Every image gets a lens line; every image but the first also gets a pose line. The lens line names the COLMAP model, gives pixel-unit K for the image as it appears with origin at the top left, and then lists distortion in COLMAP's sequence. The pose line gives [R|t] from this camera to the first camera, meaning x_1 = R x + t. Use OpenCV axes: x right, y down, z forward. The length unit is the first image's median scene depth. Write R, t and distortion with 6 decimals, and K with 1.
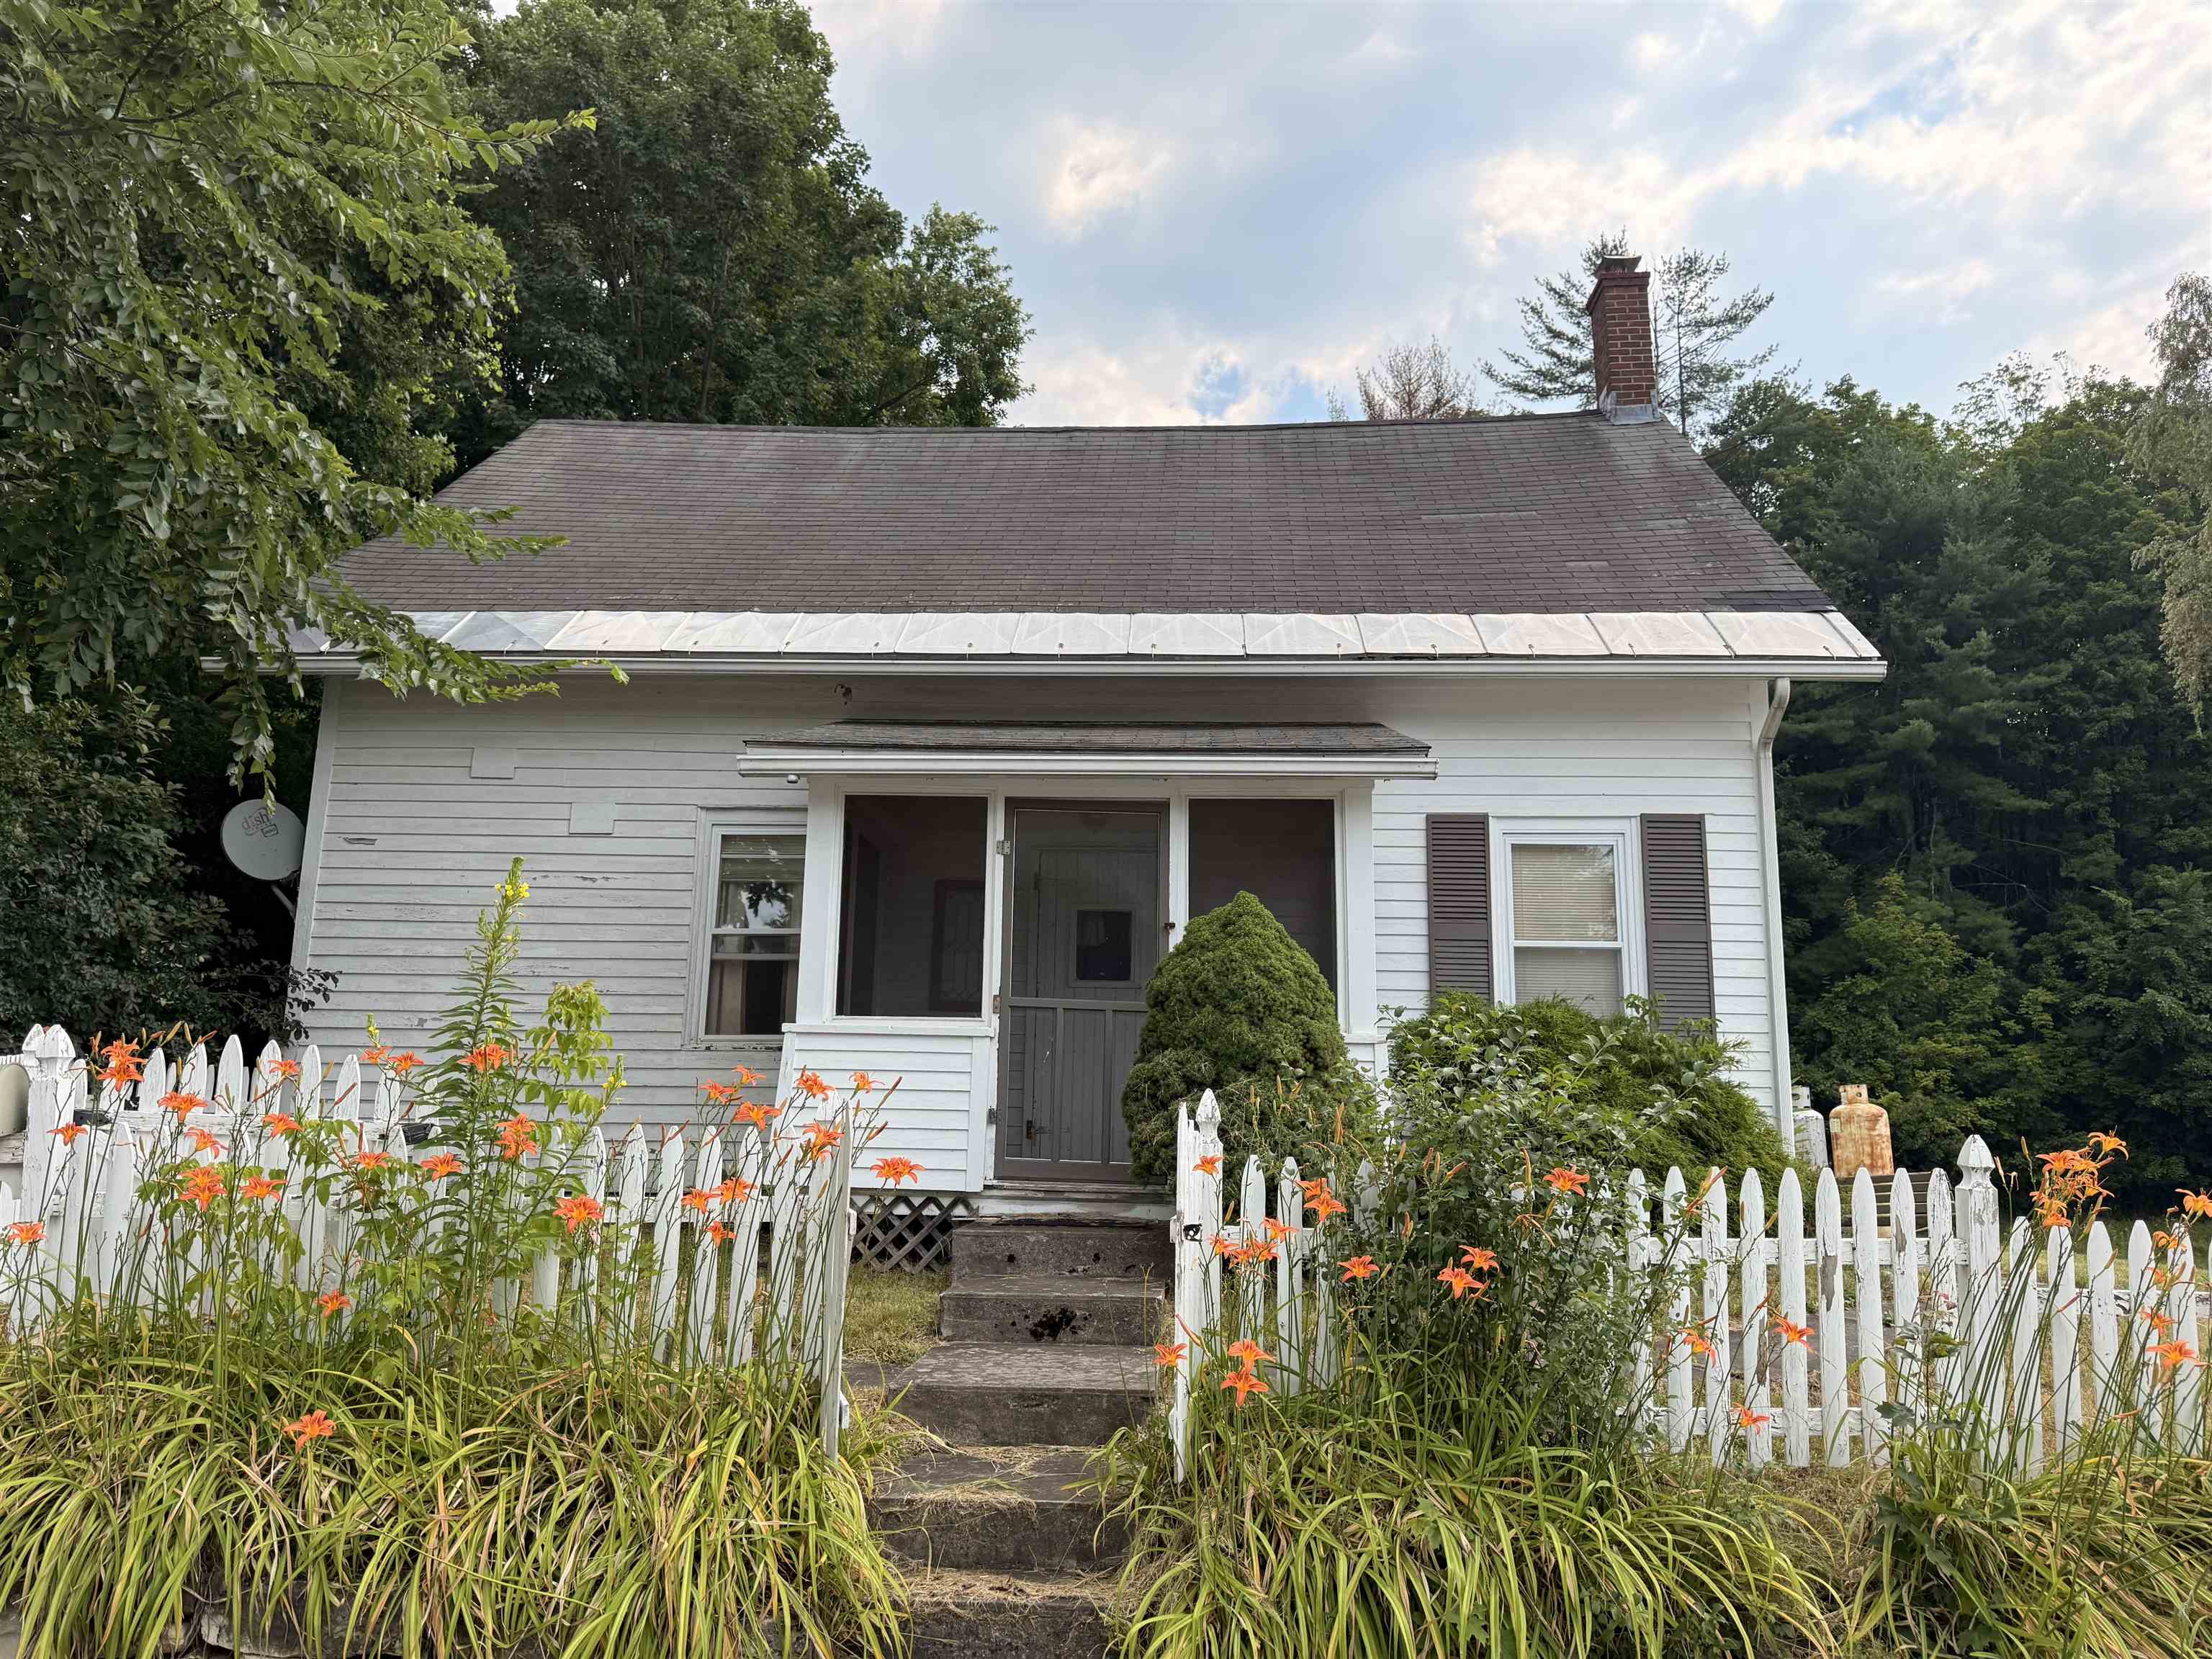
lens RADIAL K [[1569.1, 0, 1105.6], [0, 1569.1, 832.6], [0, 0, 1]] dist [0.034256, -0.031442]
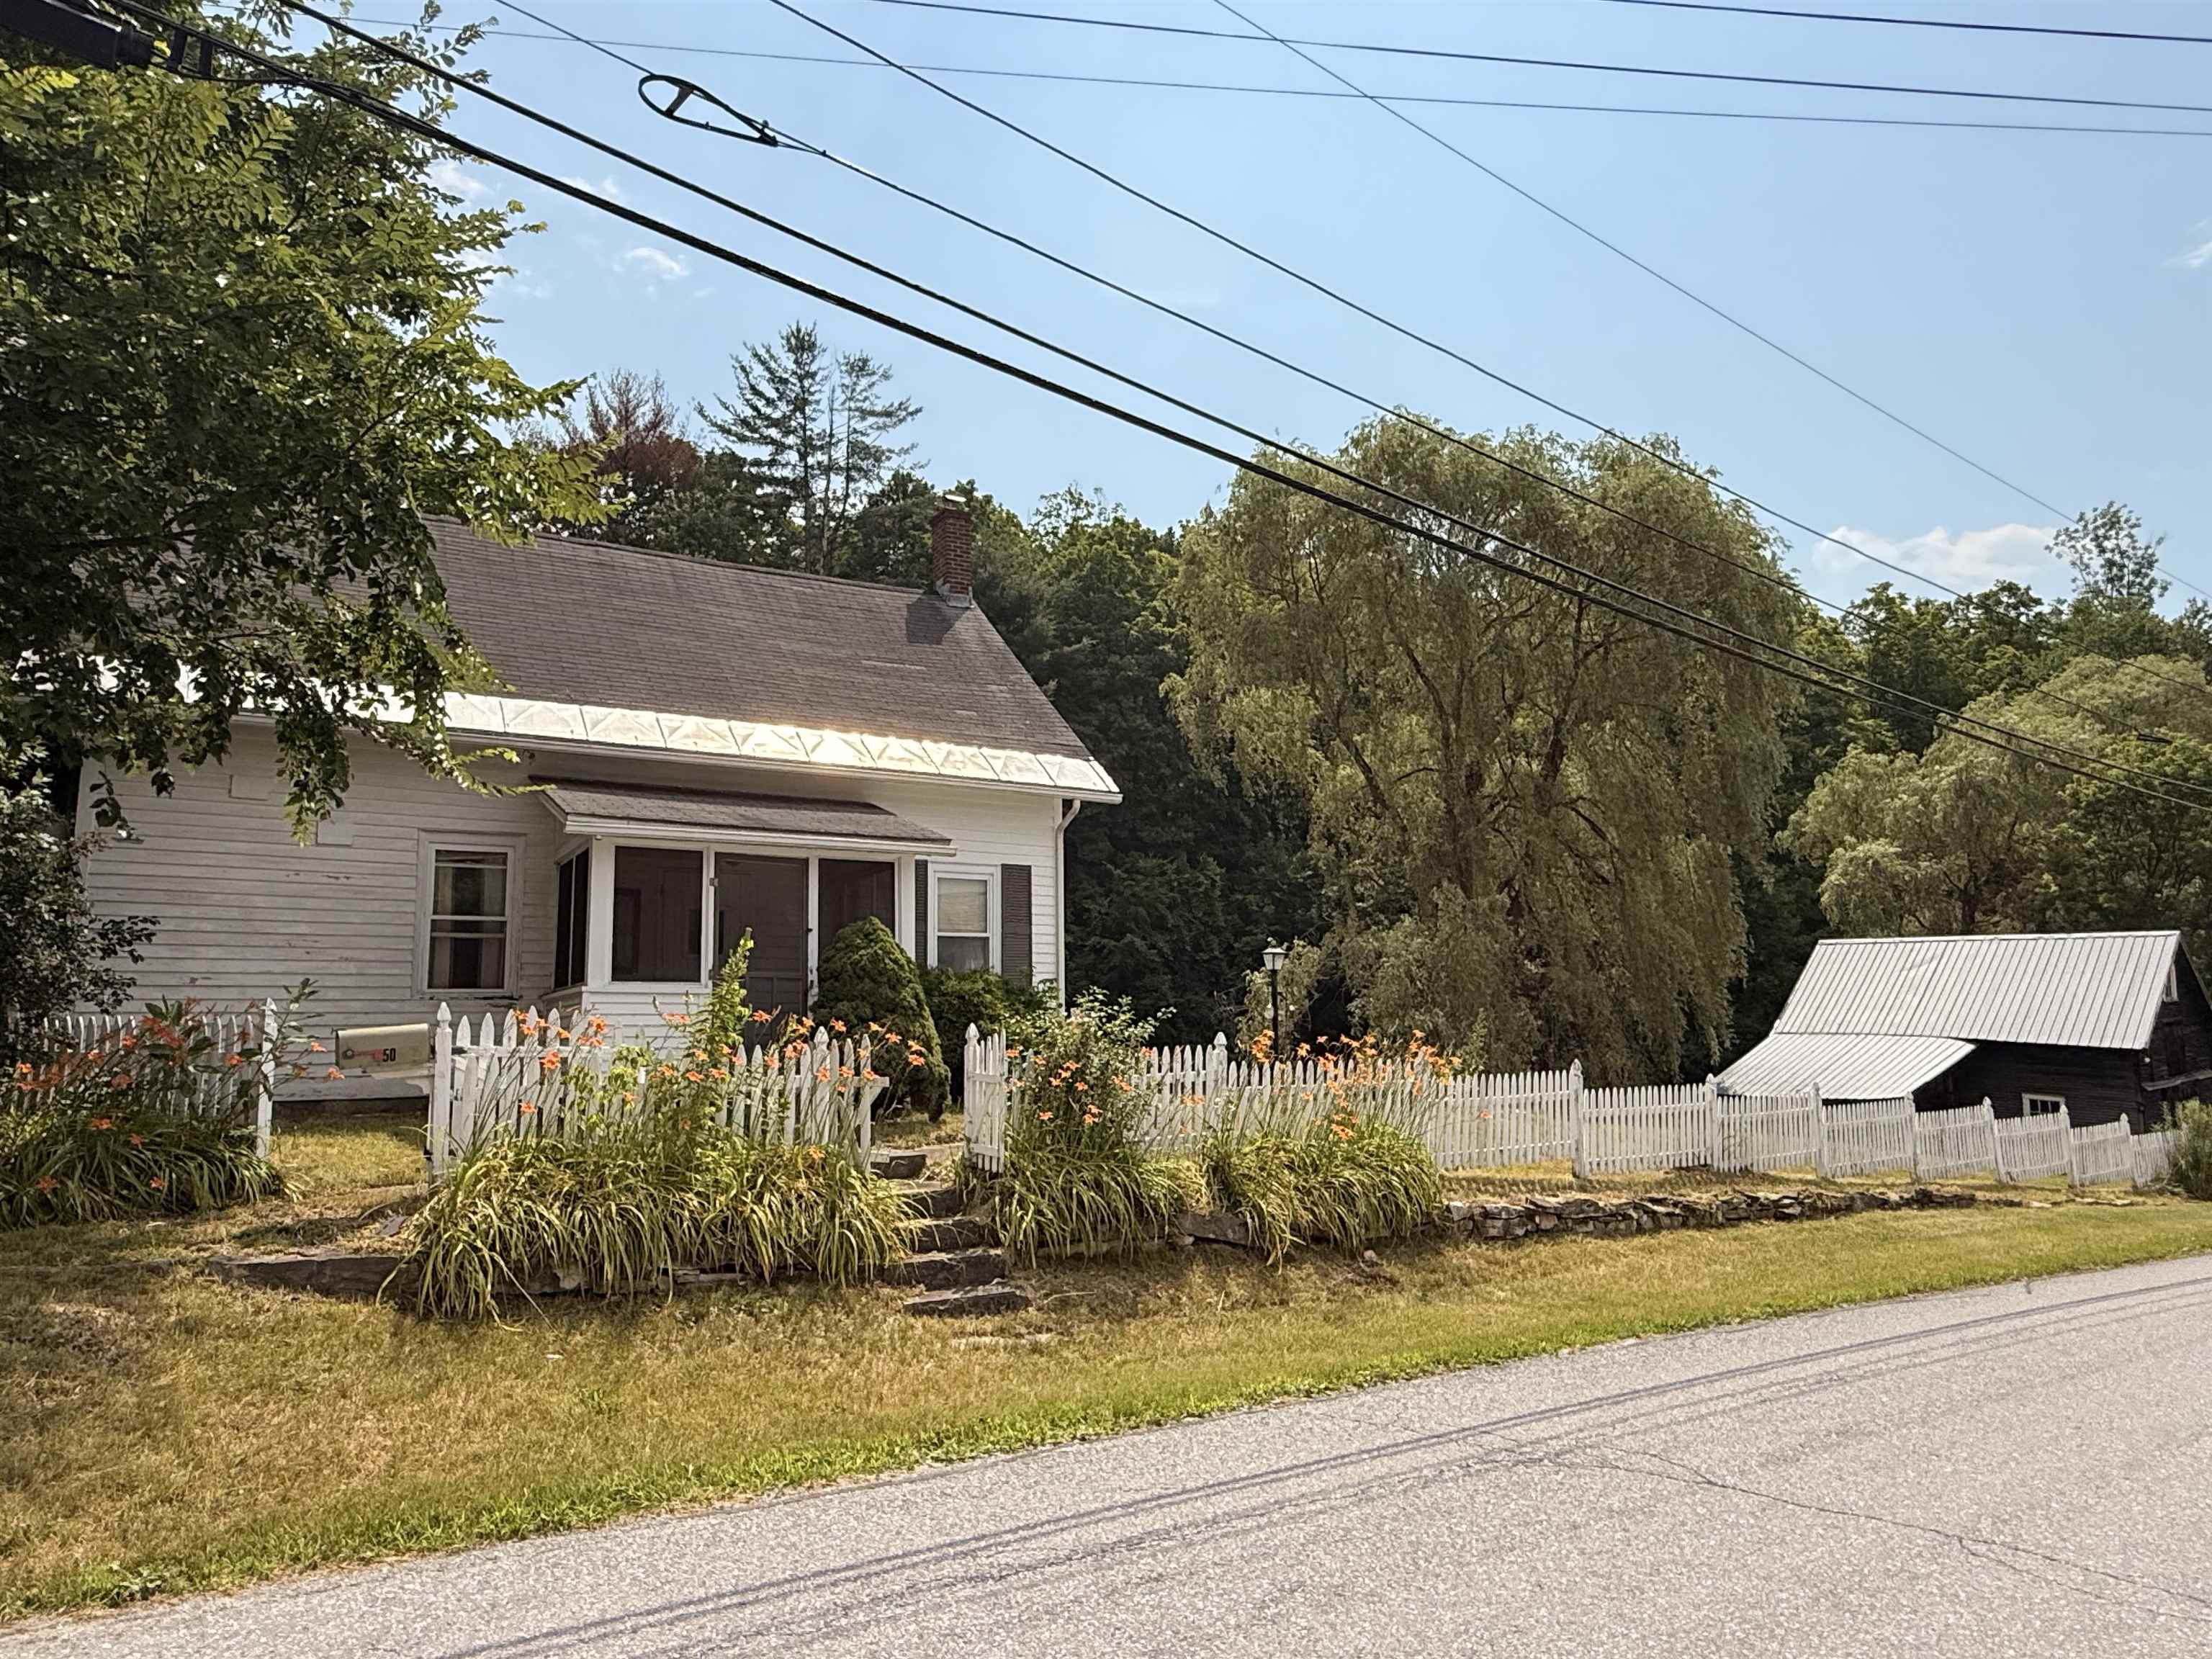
lens RADIAL K [[1361.8, 0, 1084.7], [0, 1361.8, 836.8], [0, 0, 1]] dist [-0.006338, -0.000465]
pose [[0.839613, 0.050656, 0.540818, -0.094239], [-0.072745, 0.997159, 0.019536, -0.017602], [-0.538293, -0.055744, 0.840912, -0.082520]]
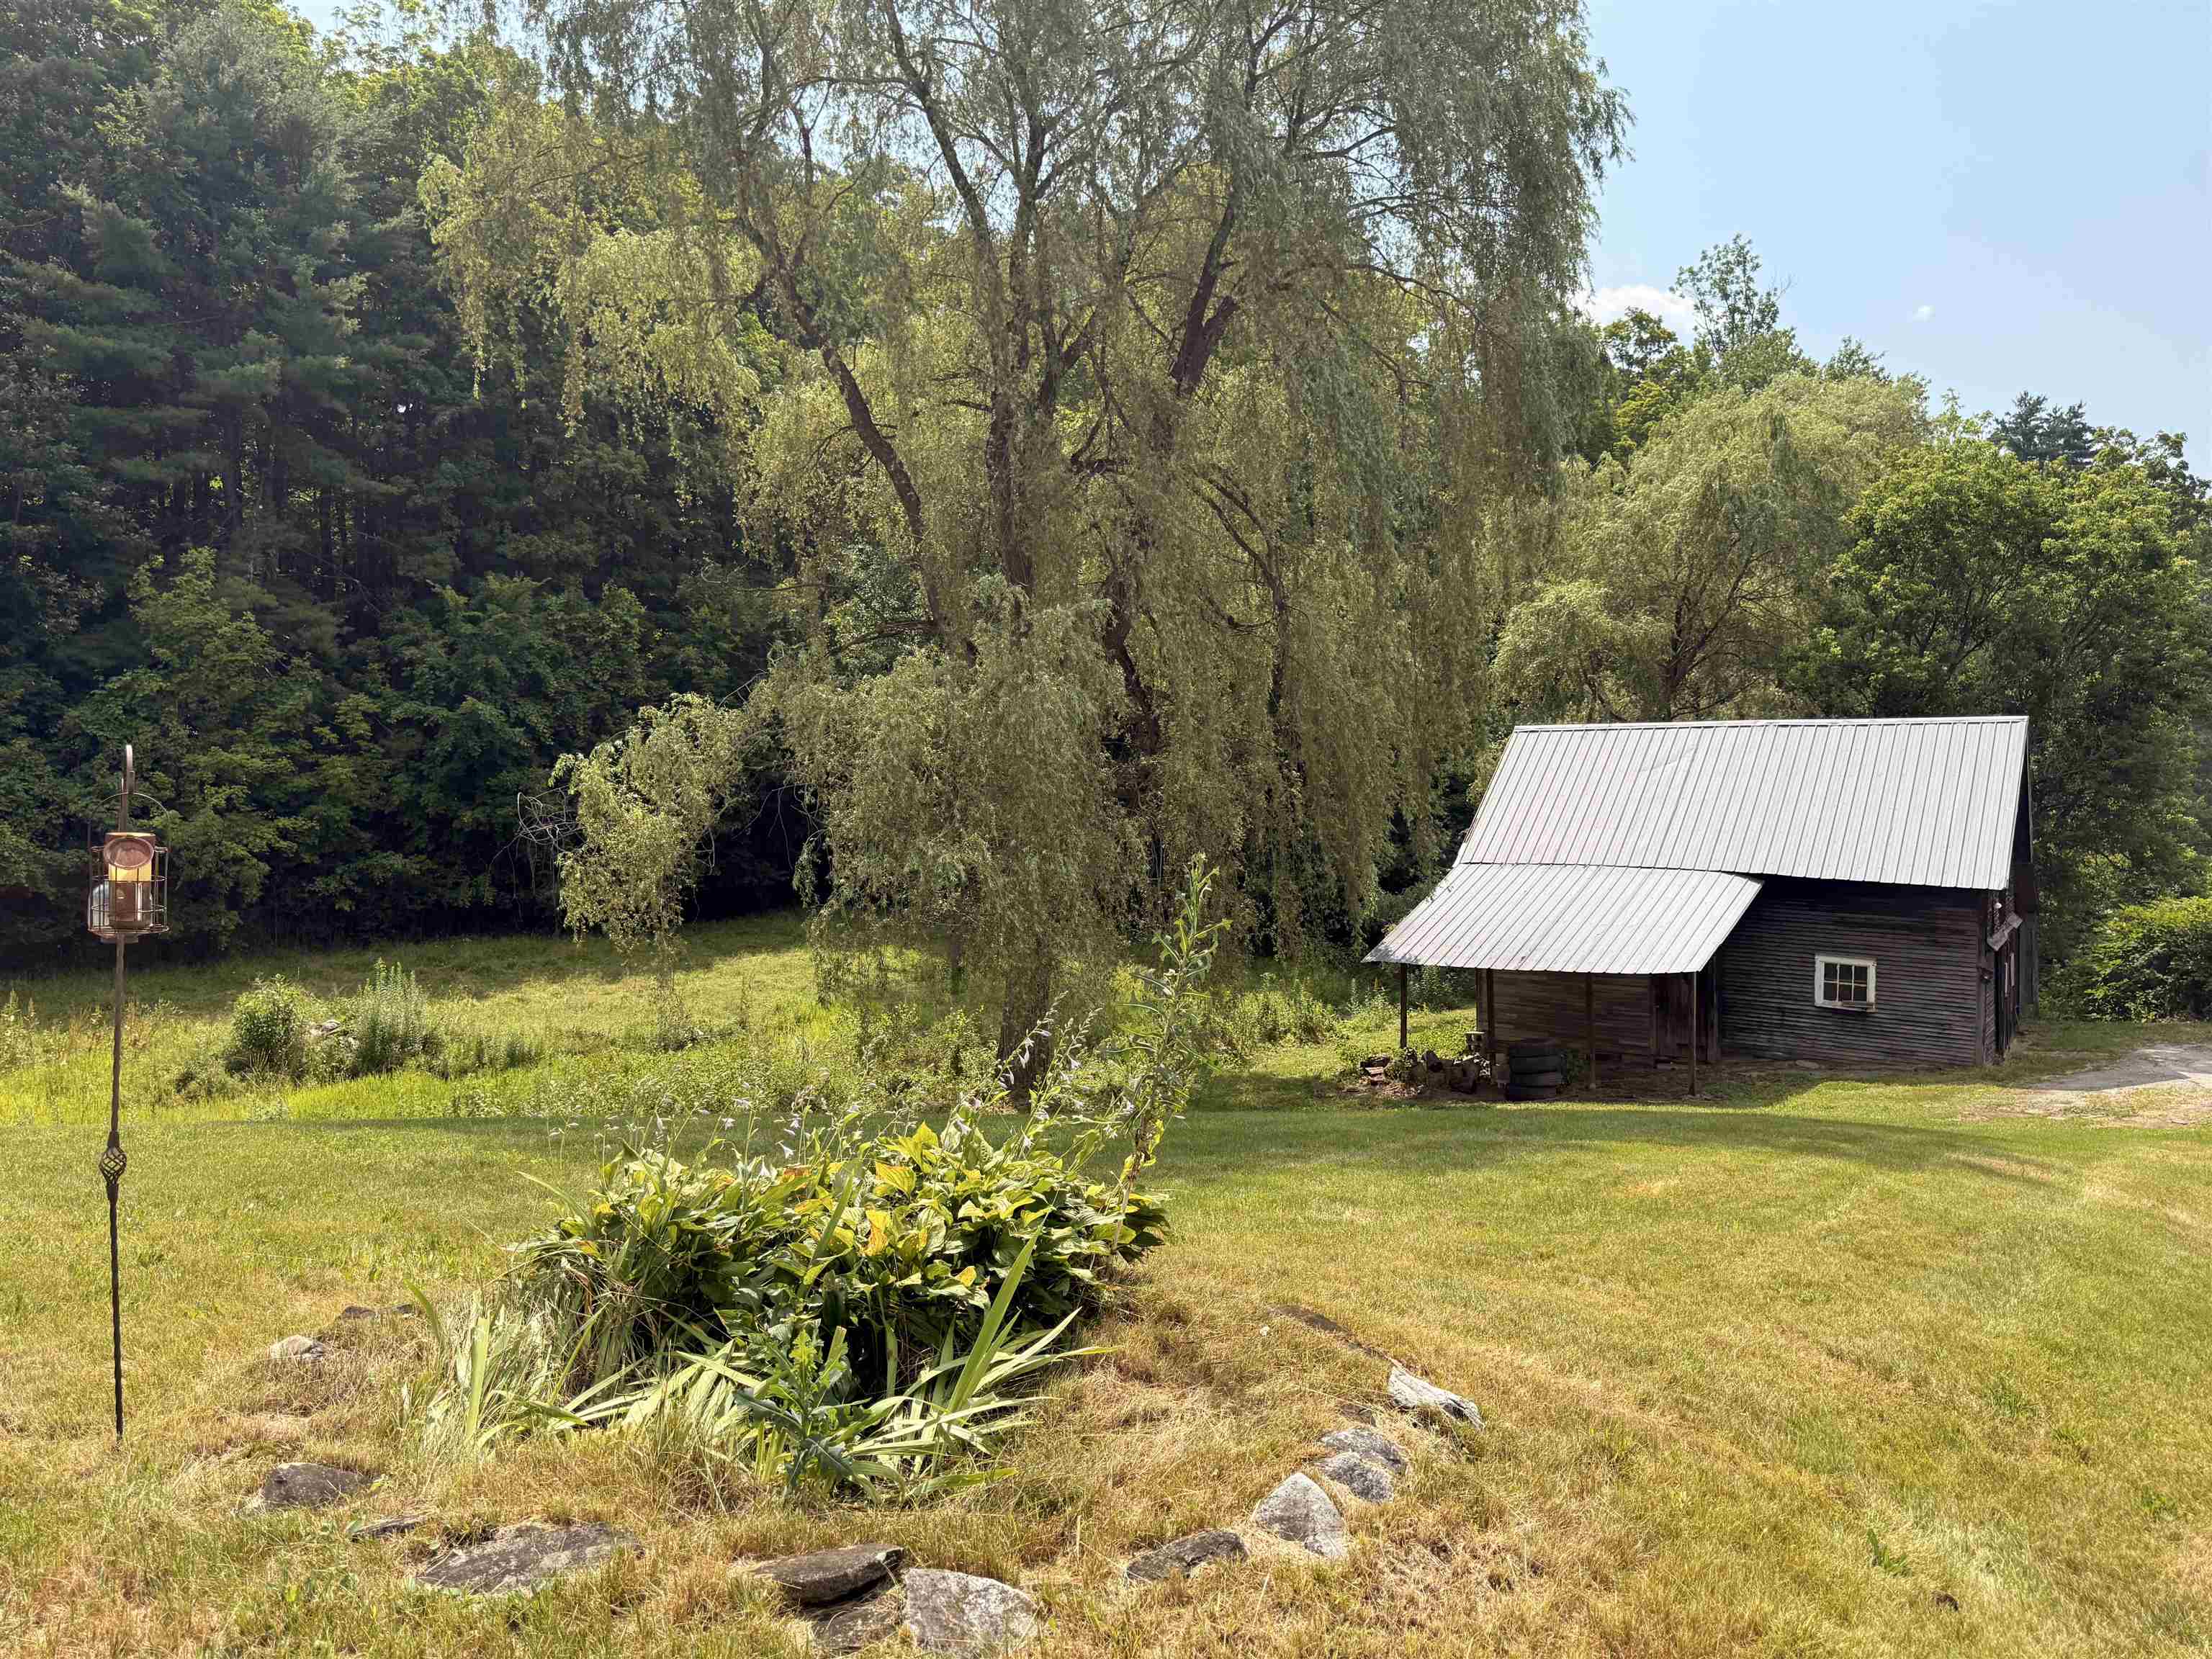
lens RADIAL K [[1569.1, 0, 1105.7], [0, 1569.1, 848.2], [0, 0, 1]] dist [0.034256, -0.031442]
pose [[0.604192, -0.031151, 0.796229, 0.134938], [-0.119703, 0.984348, 0.129343, 0.018263], [-0.787796, -0.173459, 0.591007, 0.129331]]
